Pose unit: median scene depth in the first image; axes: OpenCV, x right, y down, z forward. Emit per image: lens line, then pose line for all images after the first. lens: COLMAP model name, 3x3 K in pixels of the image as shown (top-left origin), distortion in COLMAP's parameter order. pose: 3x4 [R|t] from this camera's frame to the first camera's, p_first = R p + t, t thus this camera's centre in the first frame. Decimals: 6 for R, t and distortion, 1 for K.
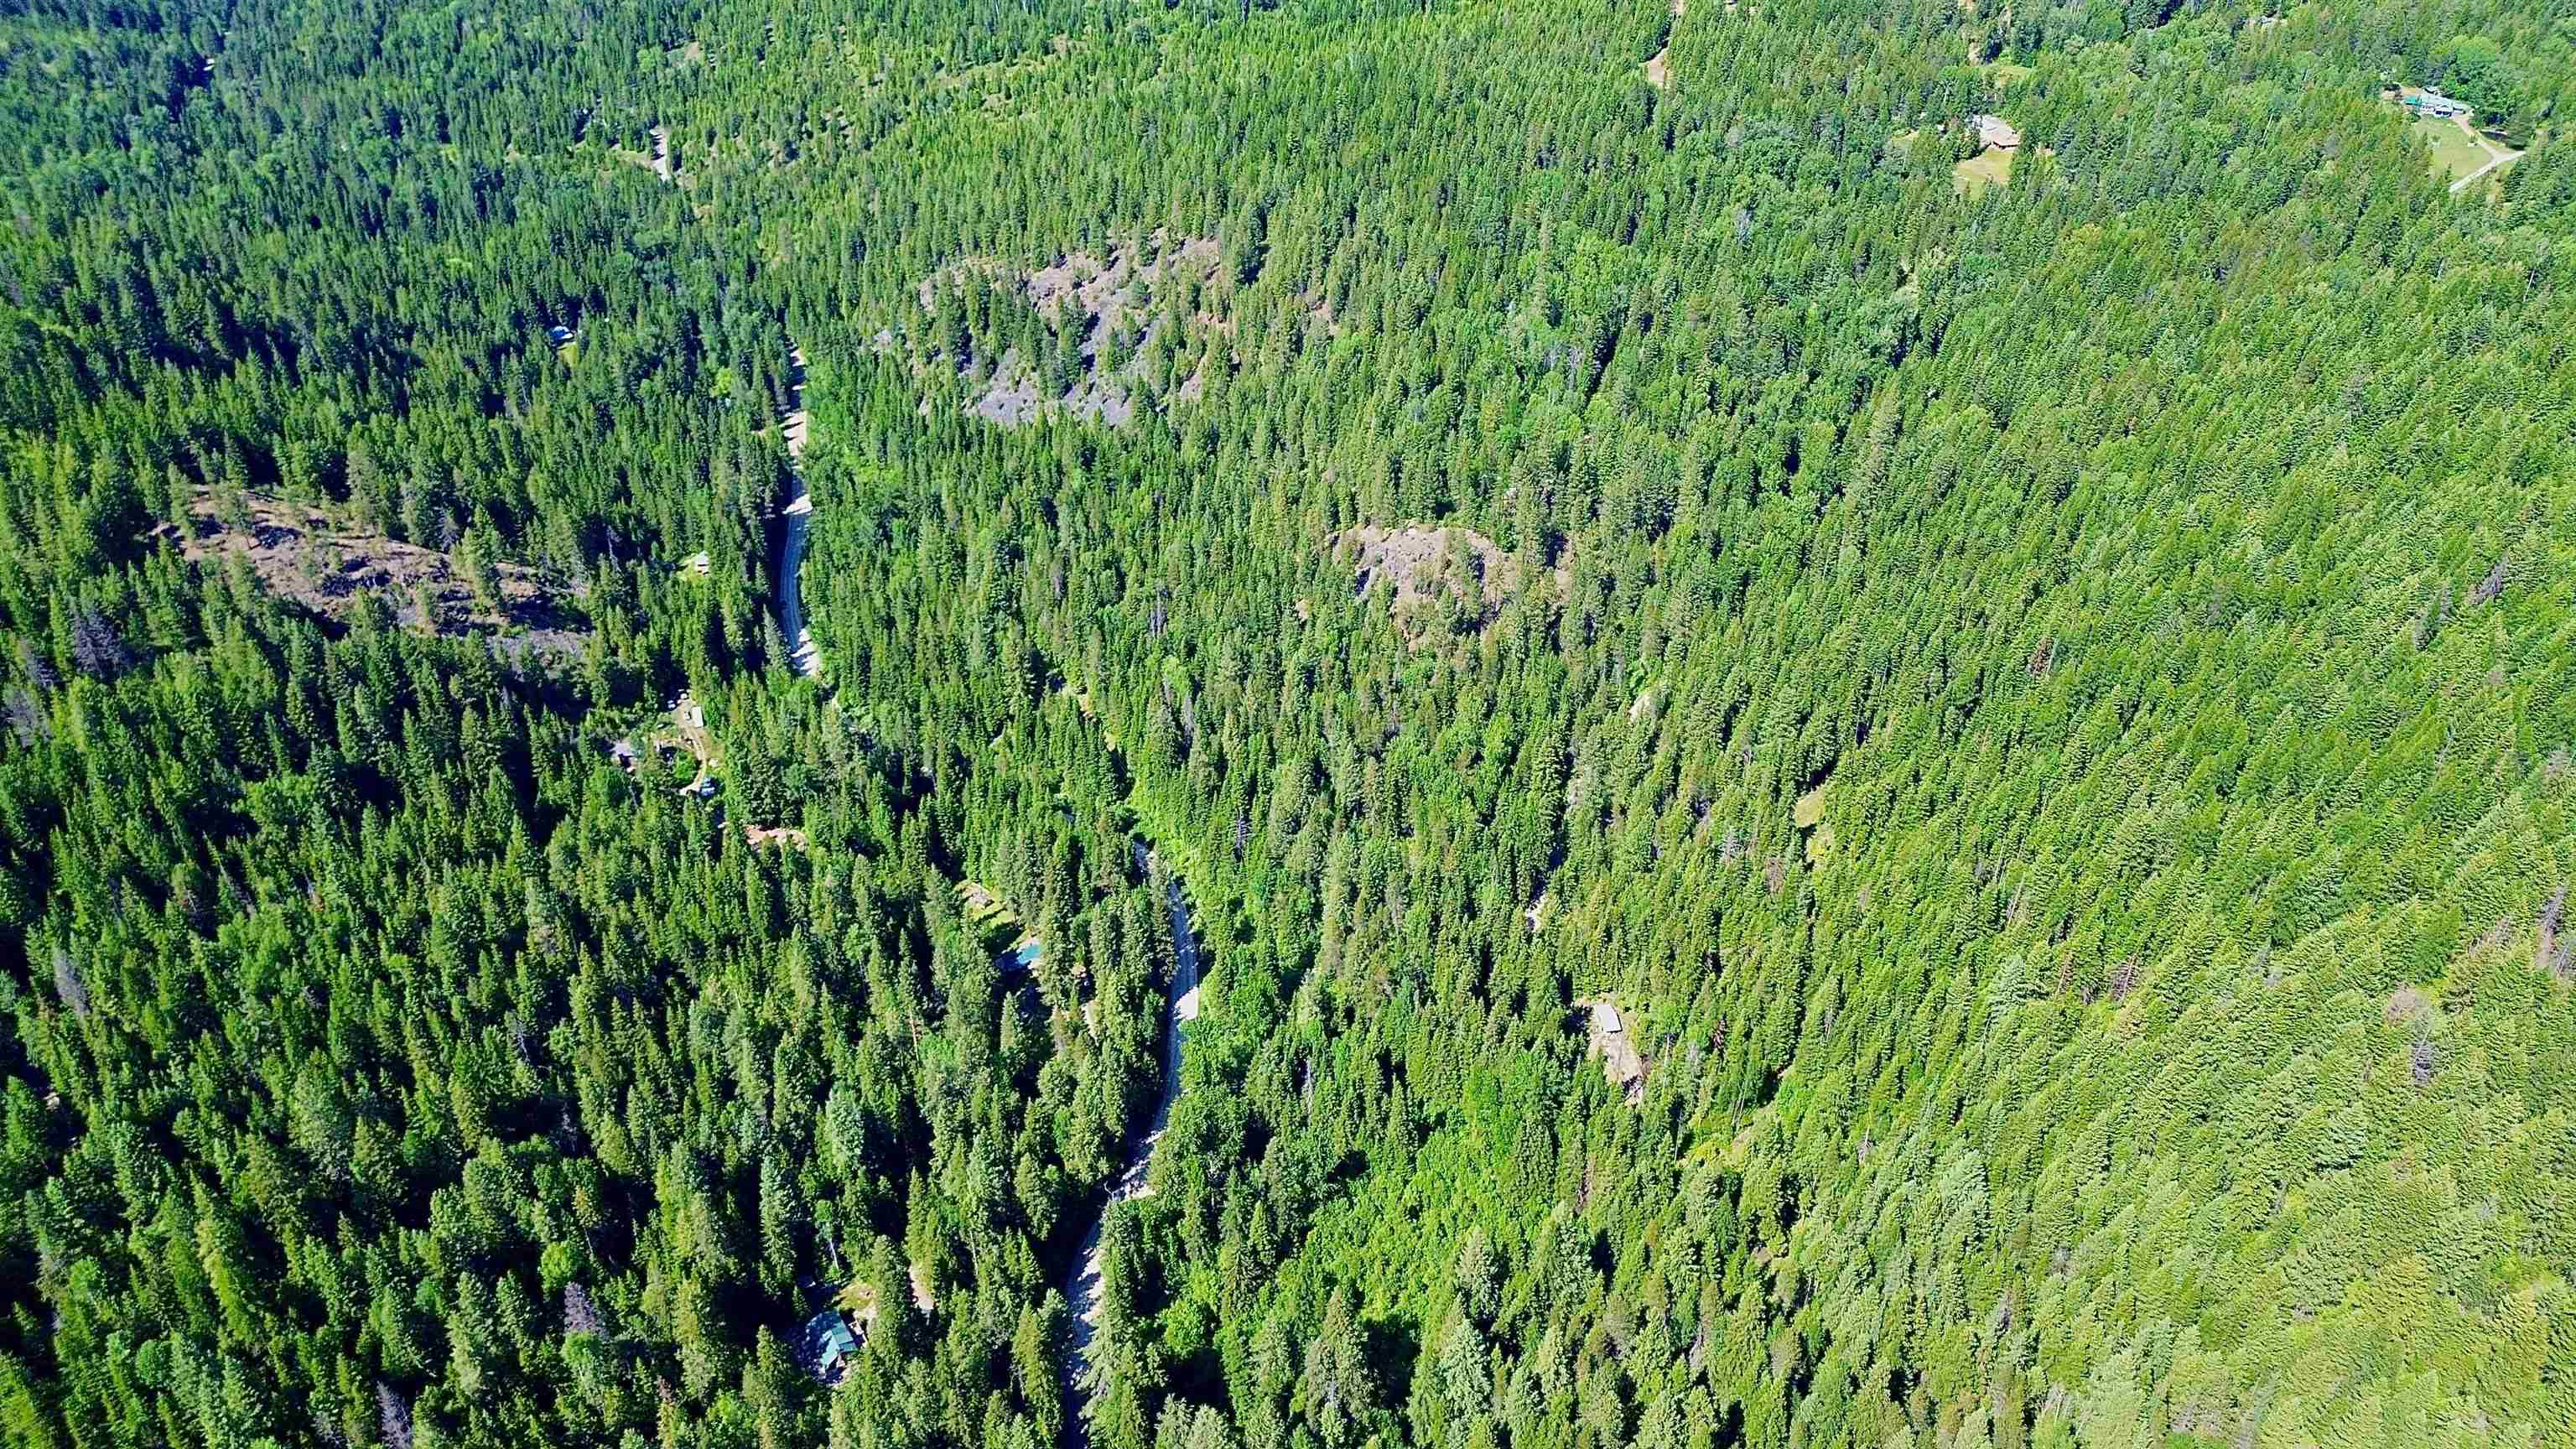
lens RADIAL K [[1805.6, 0, 1290.6], [0, 1805.6, 725.2], [0, 0, 1]] dist [0.046618, -0.042621]
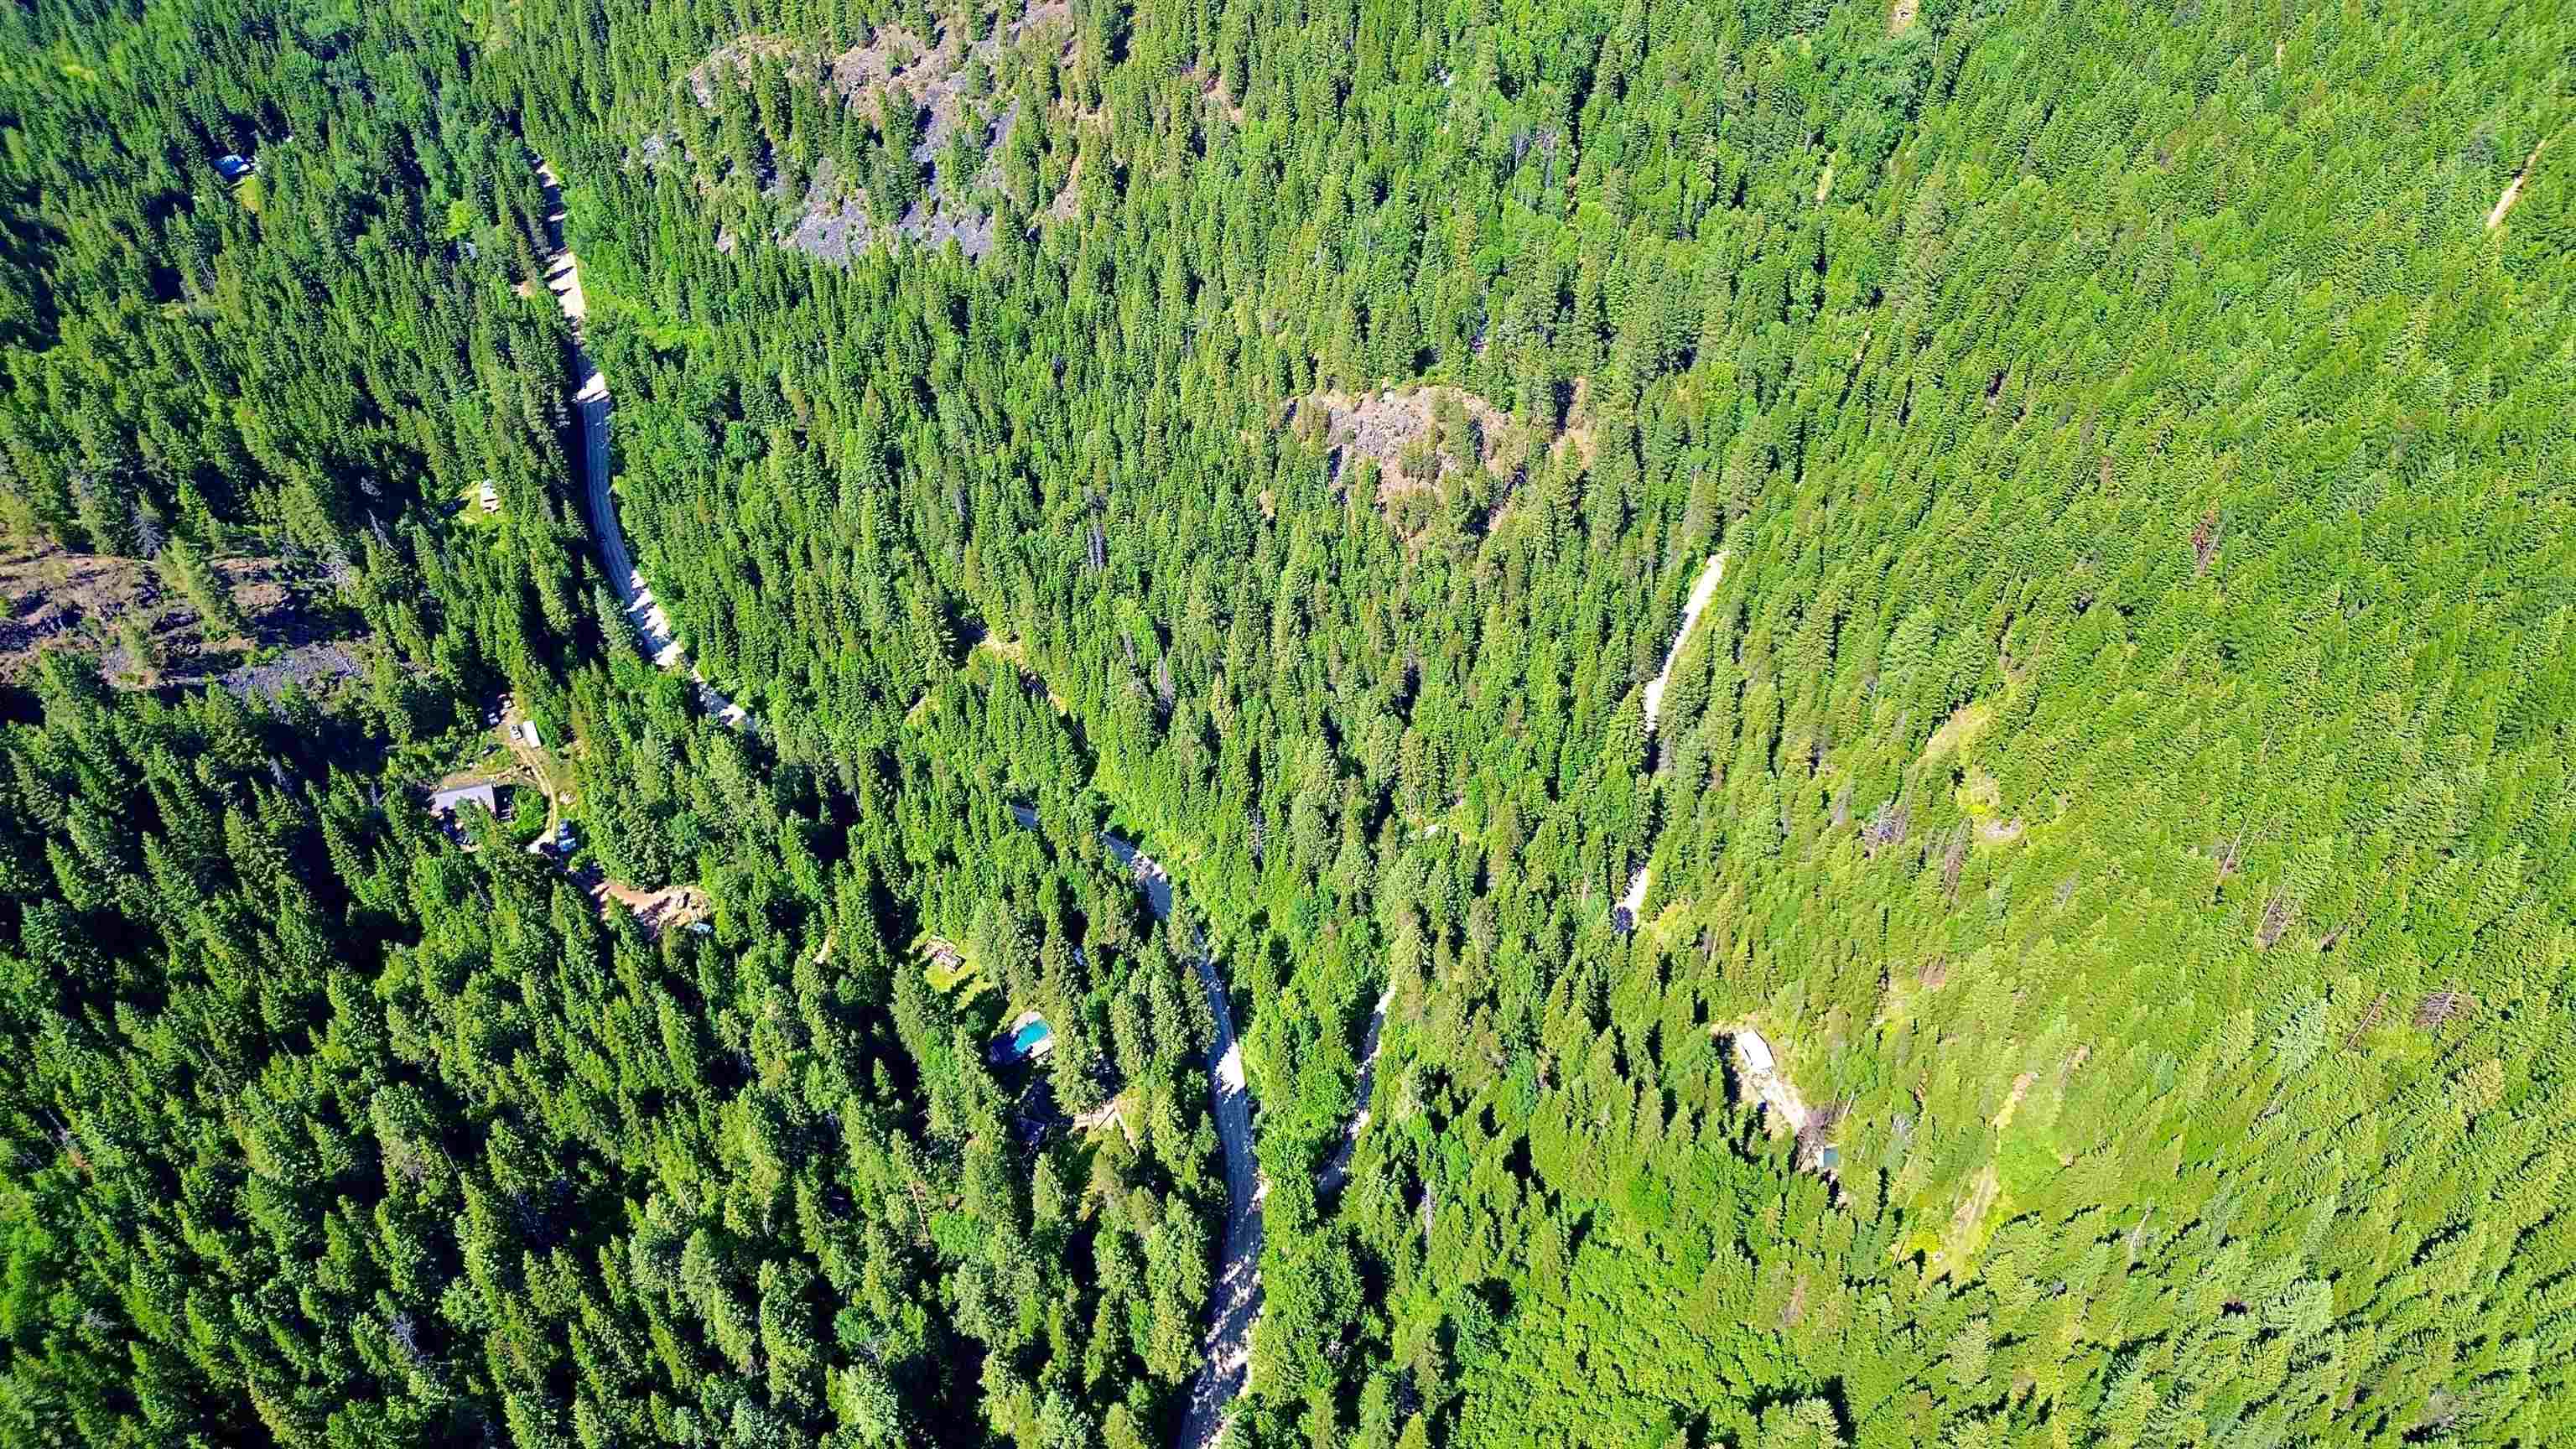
lens RADIAL K [[1805.6, 0, 1289.8], [0, 1805.6, 724.7], [0, 0, 1]] dist [0.046618, -0.042621]
pose [[0.988794, -0.111449, 0.099328, -0.079998], [0.092155, 0.979116, 0.181214, -0.121770], [-0.117449, -0.170030, 0.978415, 0.191749]]
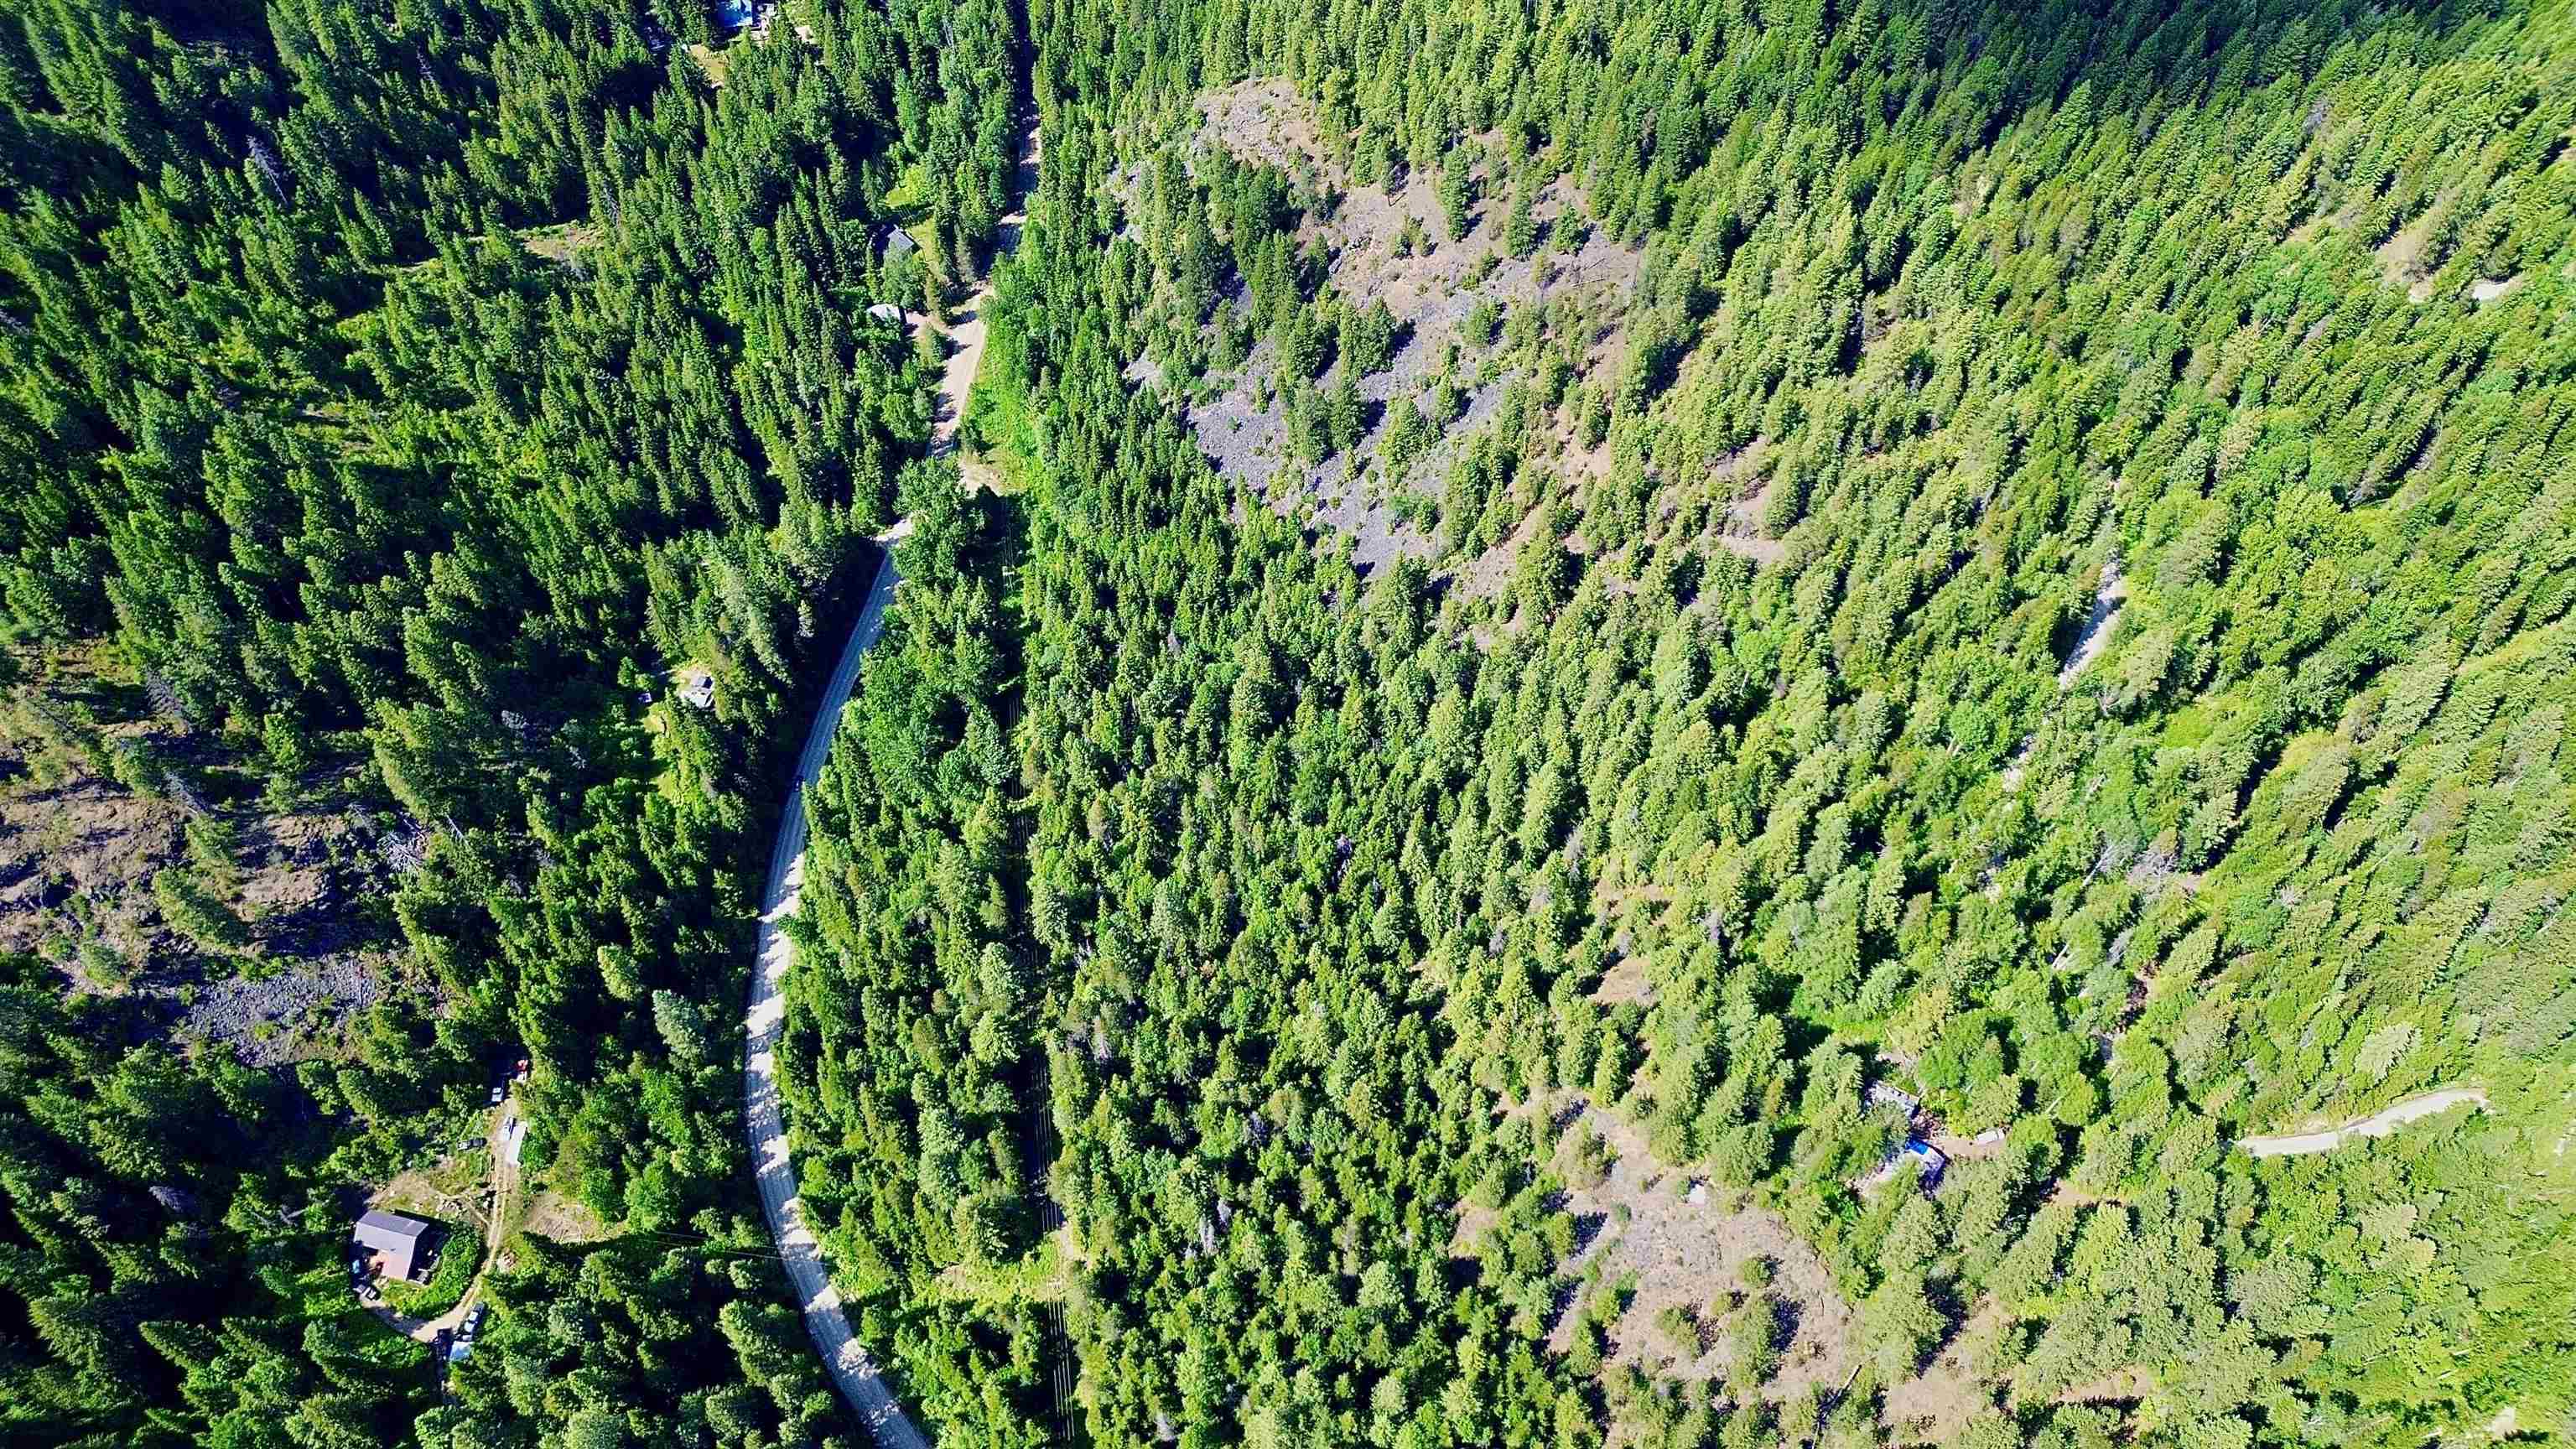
lens RADIAL K [[1805.6, 0, 1286.7], [0, 1805.6, 729.6], [0, 0, 1]] dist [0.046618, -0.042621]
pose [[0.932519, 0.306336, -0.191226, 0.013930], [-0.207912, 0.888400, 0.409289, -0.469099], [0.295265, -0.341911, 0.892141, 0.547890]]
